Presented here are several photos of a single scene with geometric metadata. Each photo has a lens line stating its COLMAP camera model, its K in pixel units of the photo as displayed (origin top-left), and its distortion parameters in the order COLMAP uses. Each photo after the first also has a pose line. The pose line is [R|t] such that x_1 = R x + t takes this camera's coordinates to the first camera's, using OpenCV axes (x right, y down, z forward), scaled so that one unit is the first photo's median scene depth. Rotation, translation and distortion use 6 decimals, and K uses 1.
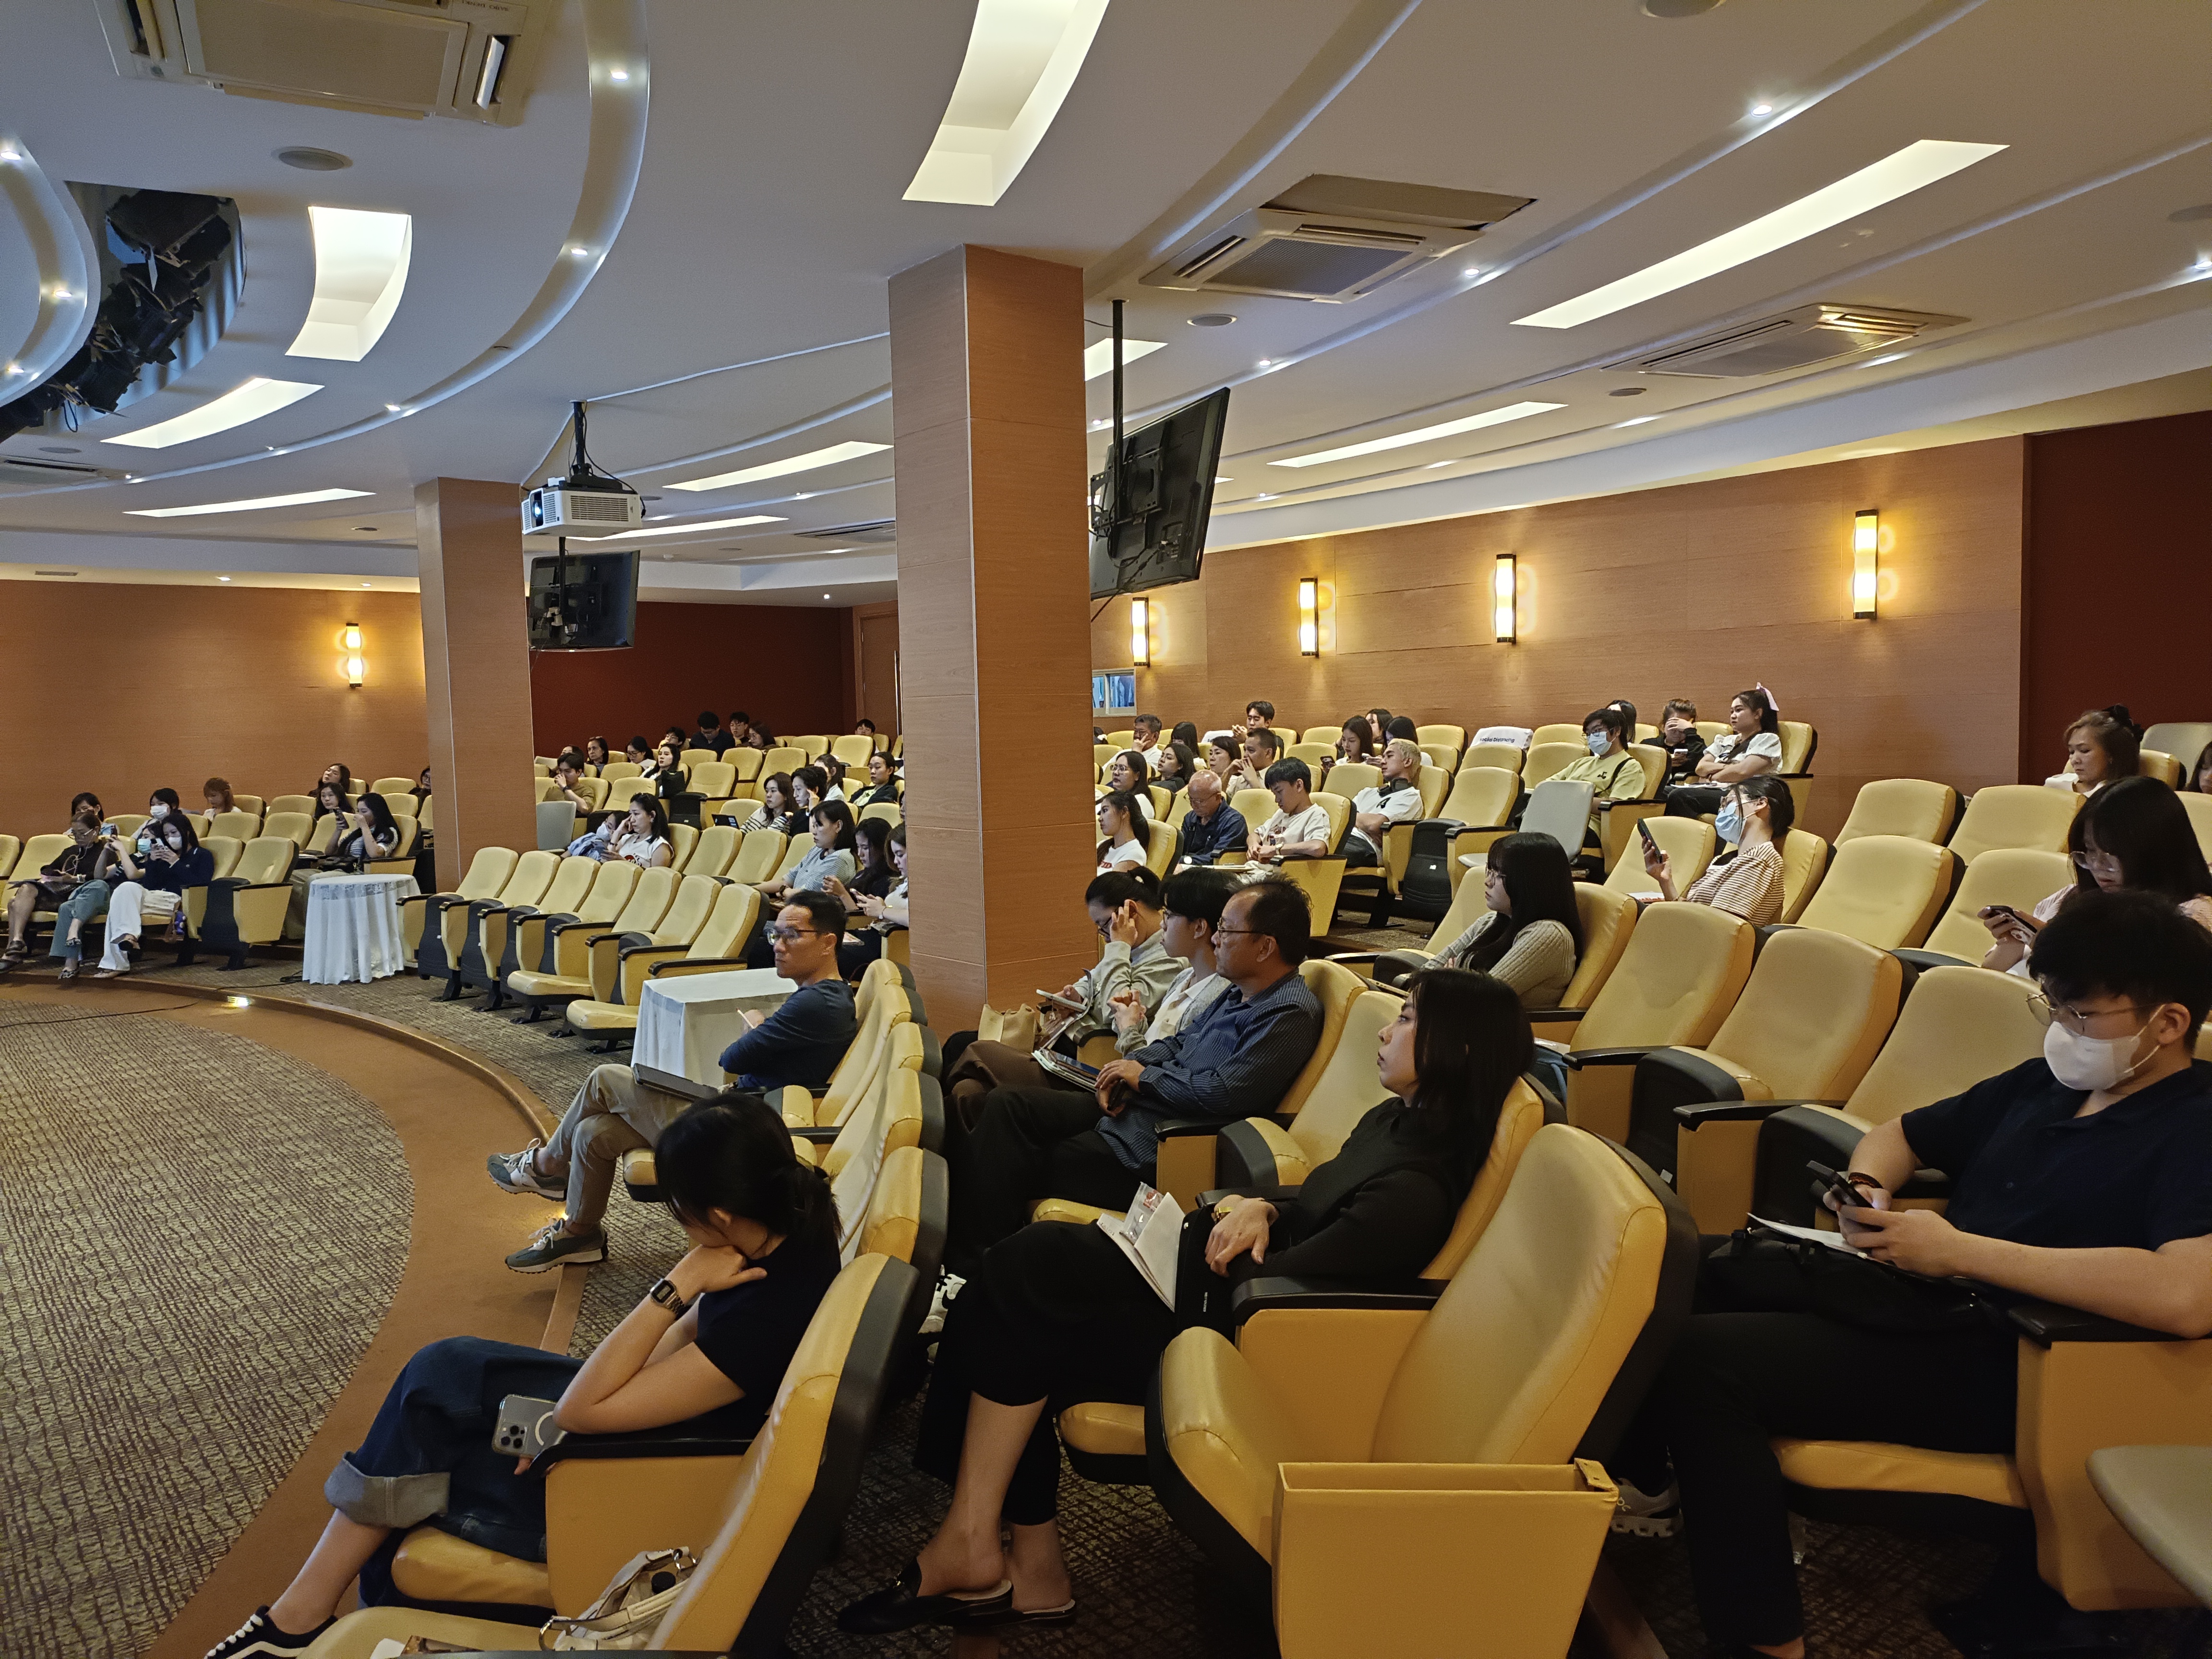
lens RADIAL K [[1618.7, 0, 1113.0], [0, 1618.7, 821.3], [0, 0, 1]] dist [0.046707, -0.036347]
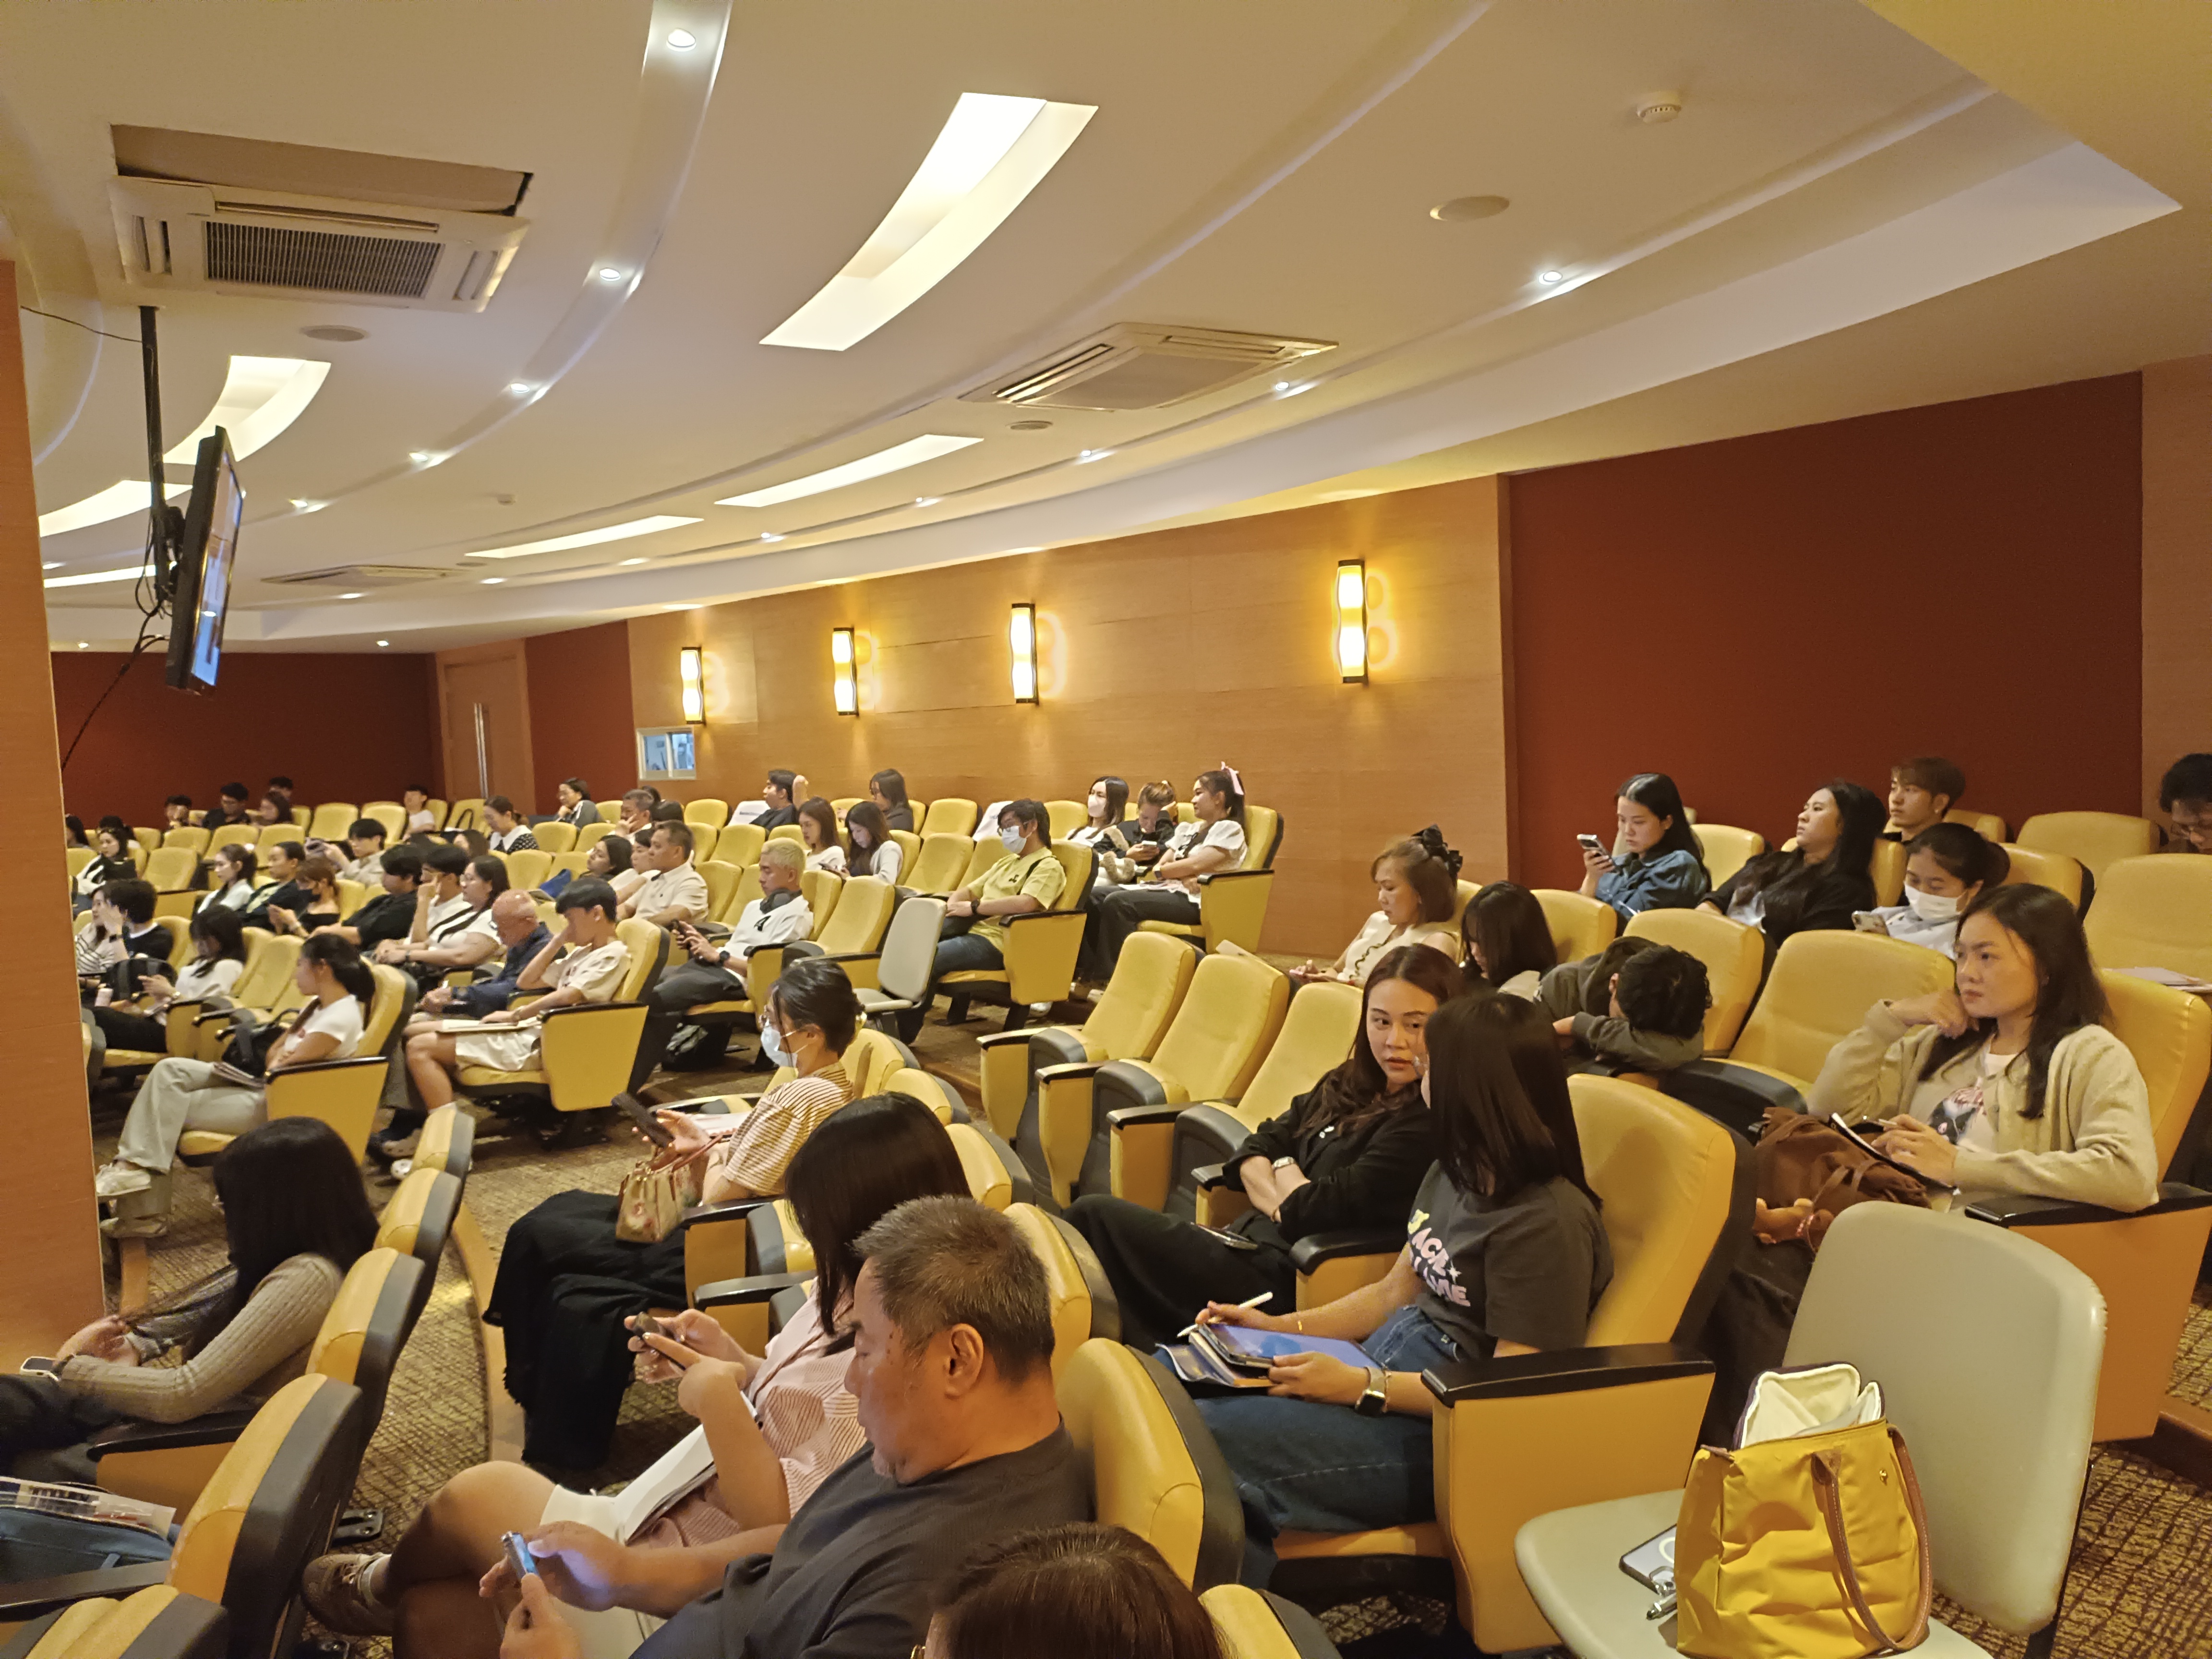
lens RADIAL K [[1618.7, 0, 1093.5], [0, 1618.7, 822.3], [0, 0, 1]] dist [0.046707, -0.036347]
pose [[0.995869, -0.023357, 0.087750, 0.224033], [0.024206, 0.999670, -0.008631, -0.041771], [-0.087520, 0.010719, 0.996105, 0.135869]]
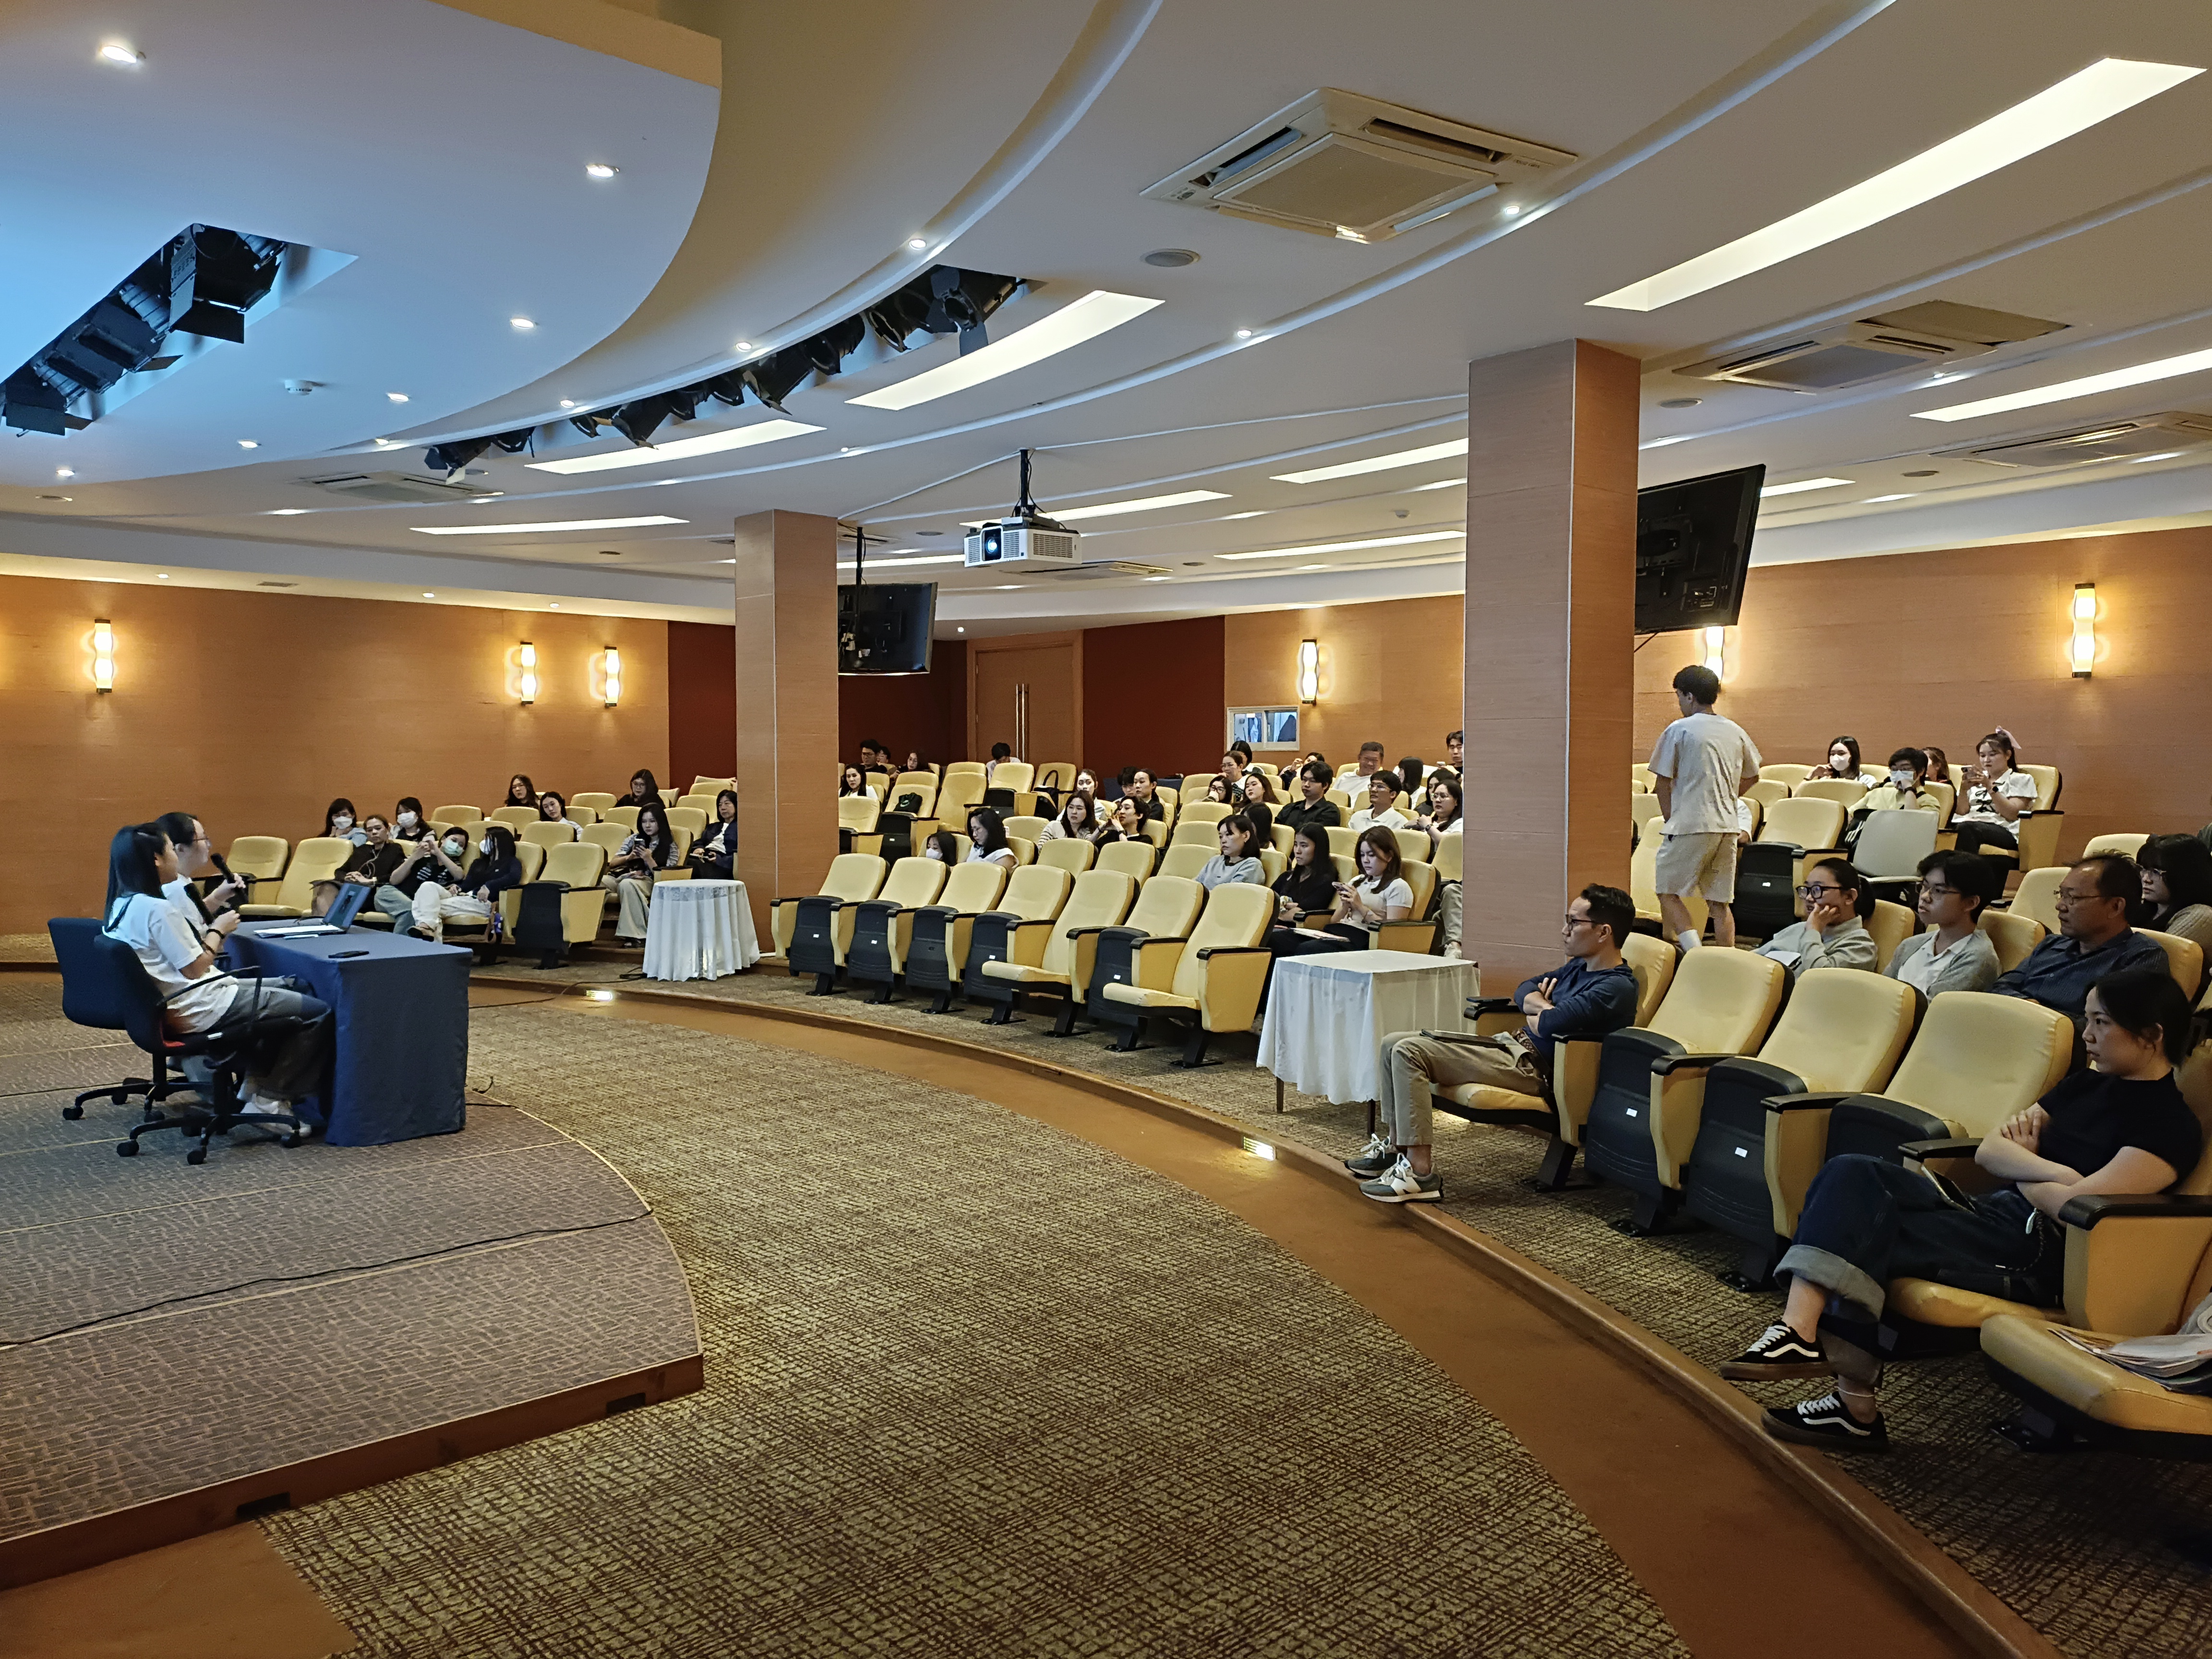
lens RADIAL K [[1618.7, 0, 1119.8], [0, 1618.7, 826.7], [0, 0, 1]] dist [0.046707, -0.036347]
pose [[0.995922, 0.020536, 0.087854, -0.287990], [-0.018516, 0.999546, -0.023749, 0.019417], [-0.088301, 0.022025, 0.995850, -0.079773]]
